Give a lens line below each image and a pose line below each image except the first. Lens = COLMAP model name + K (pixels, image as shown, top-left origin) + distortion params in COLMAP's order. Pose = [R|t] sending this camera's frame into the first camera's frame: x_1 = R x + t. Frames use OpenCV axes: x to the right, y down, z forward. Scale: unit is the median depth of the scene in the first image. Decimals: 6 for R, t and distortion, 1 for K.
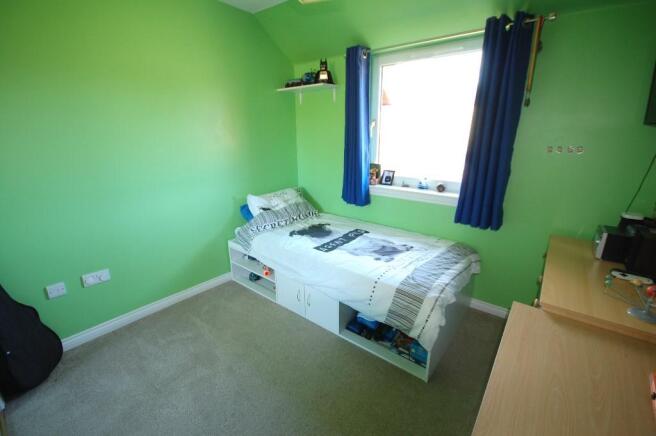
lens RADIAL K [[288.4, 0, 333.6], [0, 288.4, 216.7], [0, 0, 1]] dist [-0.001462, -0.000398]
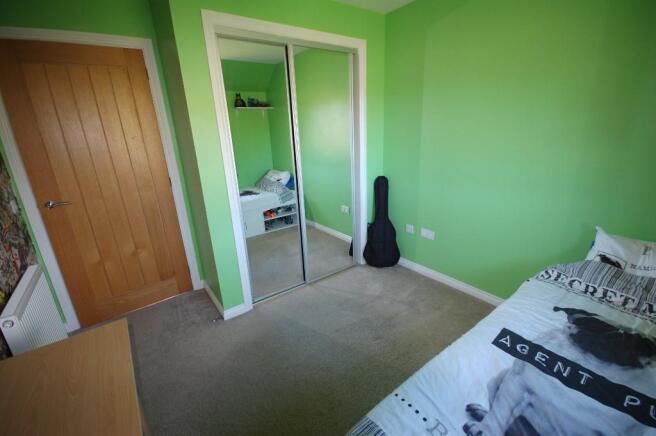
lens RADIAL K [[288.4, 0, 333.6], [0, 288.4, 216.7], [0, 0, 1]] dist [-0.001462, -0.000398]
pose [[-0.253885, 0.292875, -0.921828, 0.493881], [-0.230471, 0.907287, 0.351730, -0.224808], [0.939375, 0.301754, -0.162848, 0.704053]]
